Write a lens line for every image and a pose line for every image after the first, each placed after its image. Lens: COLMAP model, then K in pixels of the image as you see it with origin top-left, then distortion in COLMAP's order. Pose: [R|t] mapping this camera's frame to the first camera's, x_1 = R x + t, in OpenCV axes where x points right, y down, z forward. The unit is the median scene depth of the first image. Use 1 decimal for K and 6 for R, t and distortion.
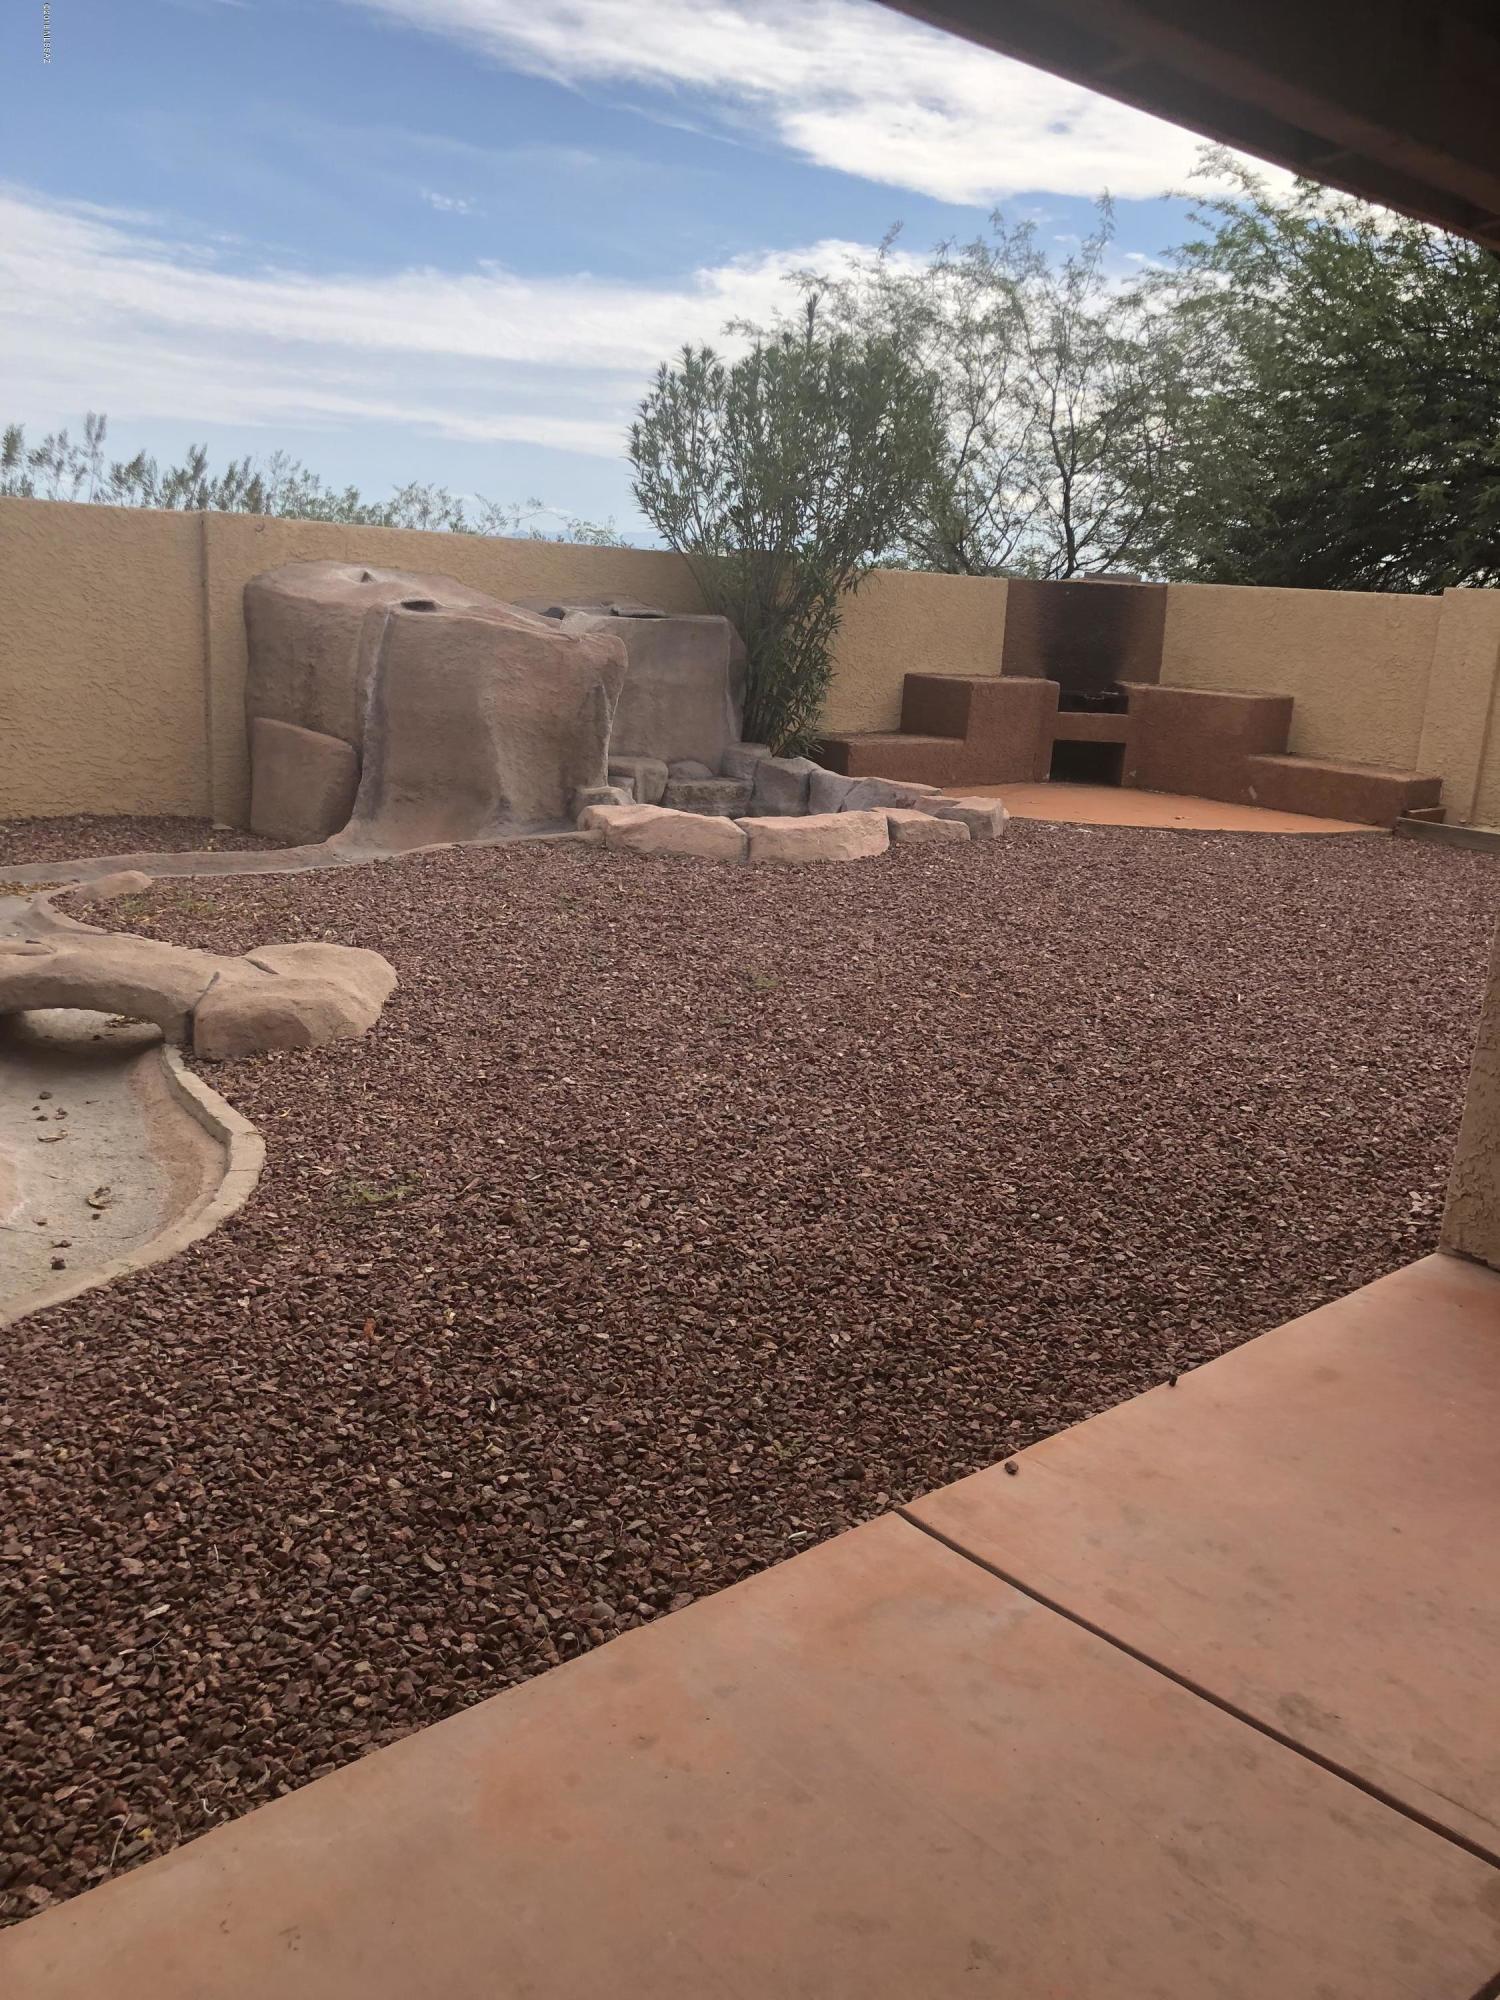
lens RADIAL K [[1730.7, 0, 750.0], [0, 1730.7, 1000.0], [0, 0, 1]] dist [0.040741, 0.029383]
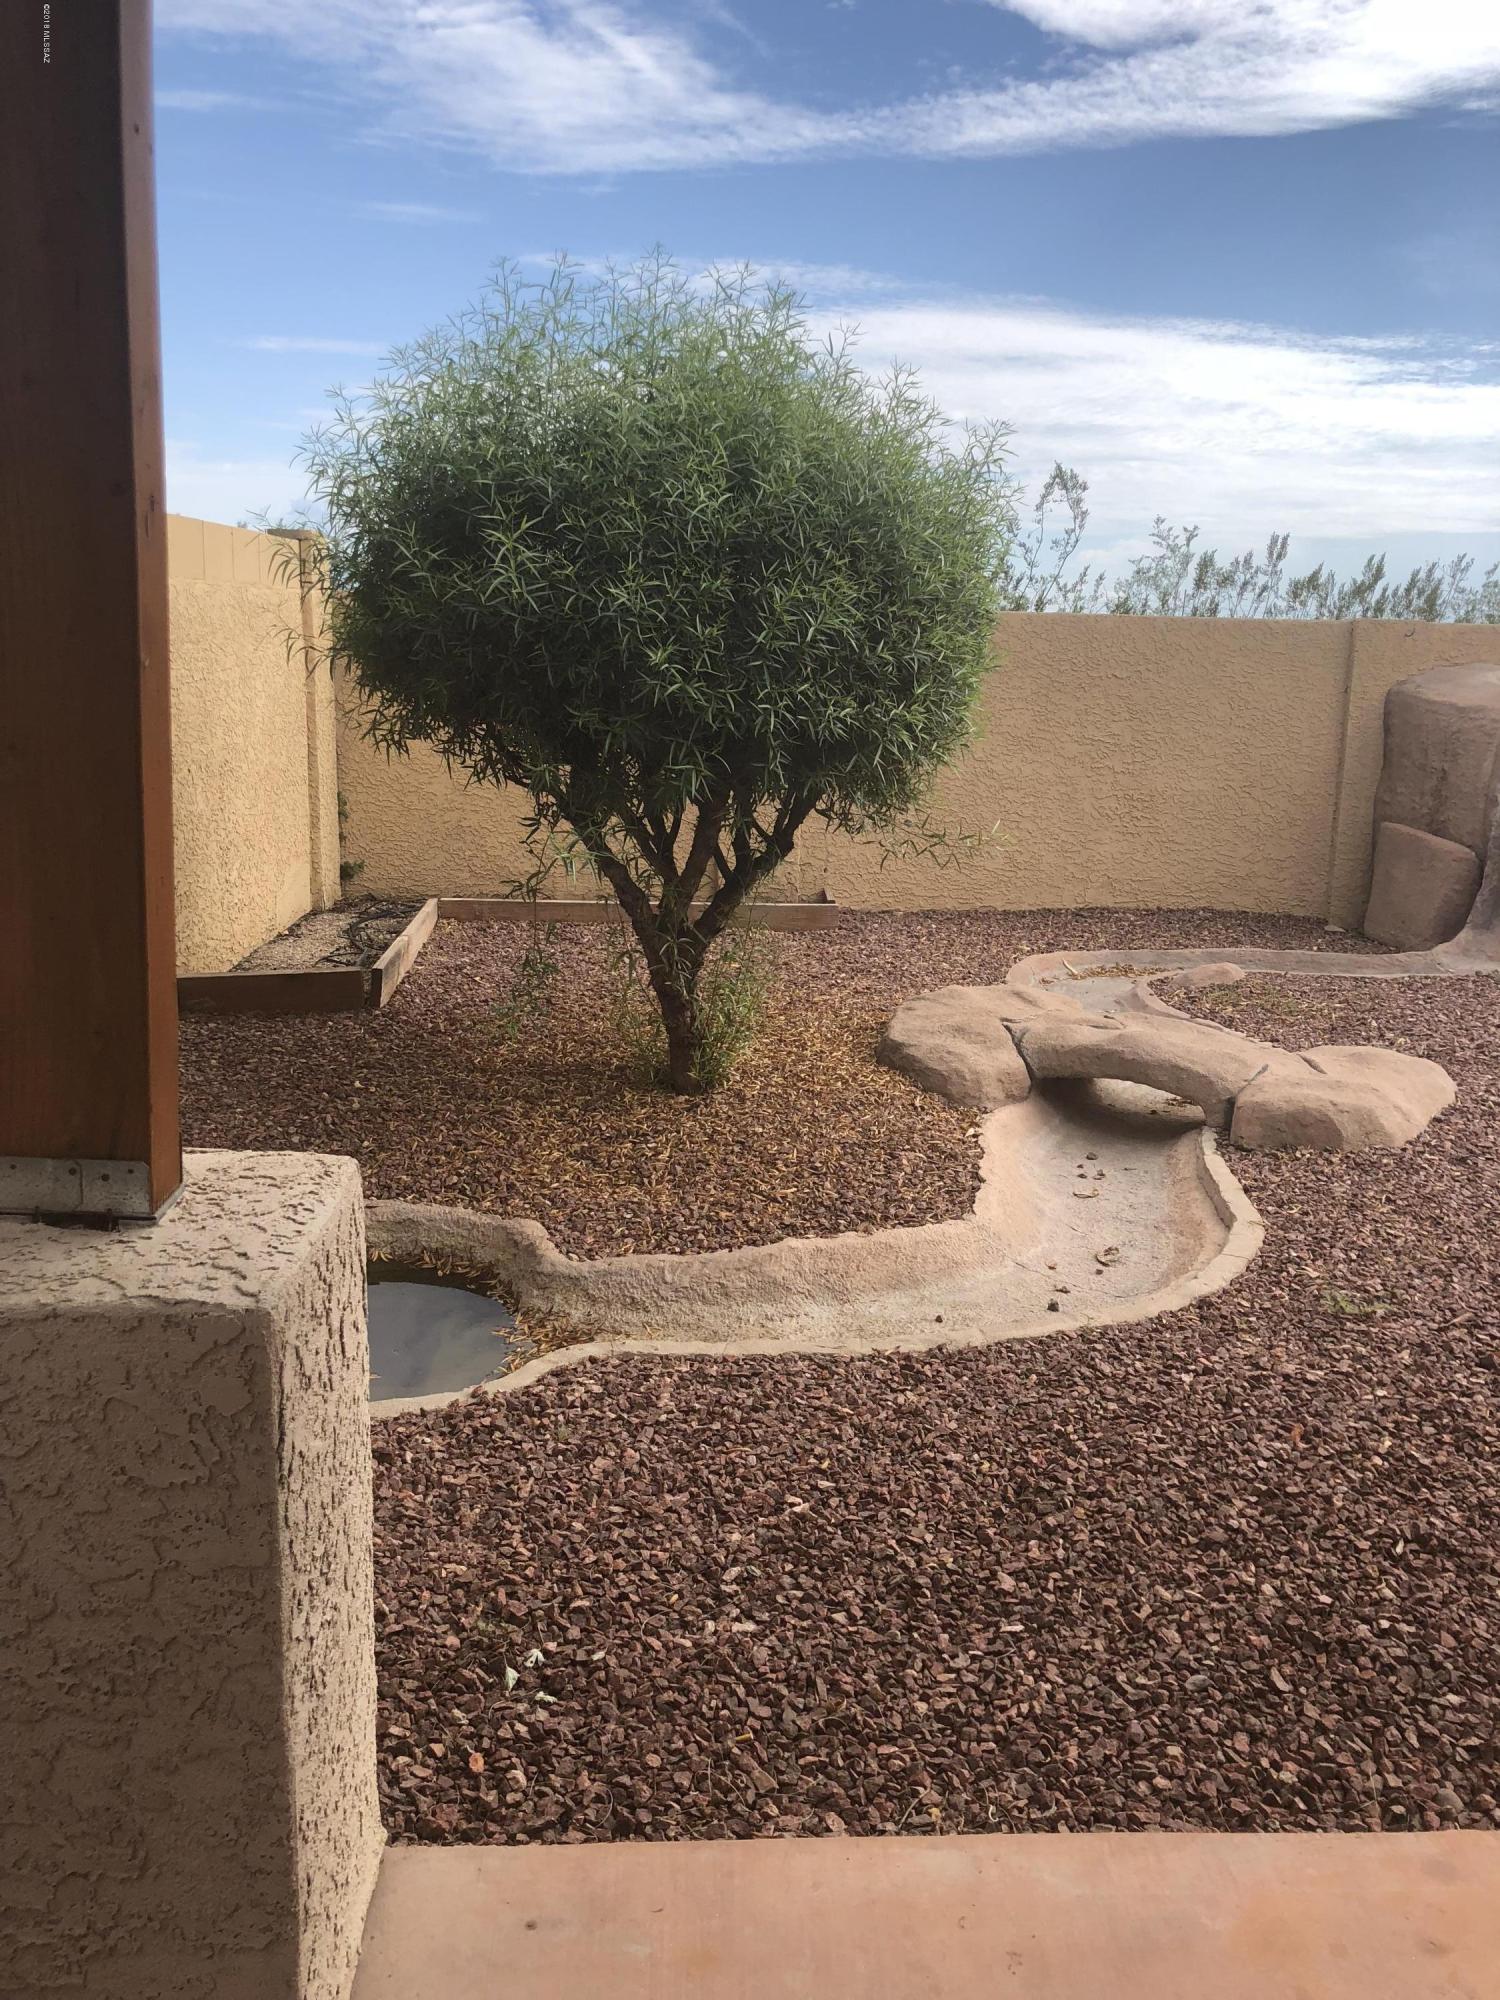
lens RADIAL K [[1730.7, 0, 750.0], [0, 1730.7, 1000.0], [0, 0, 1]] dist [0.040741, 0.029383]
pose [[0.773373, 0.096560, -0.626554, 0.141133], [-0.135867, 0.990613, -0.015038, 0.004489], [0.619220, 0.096758, 0.779233, 0.024704]]
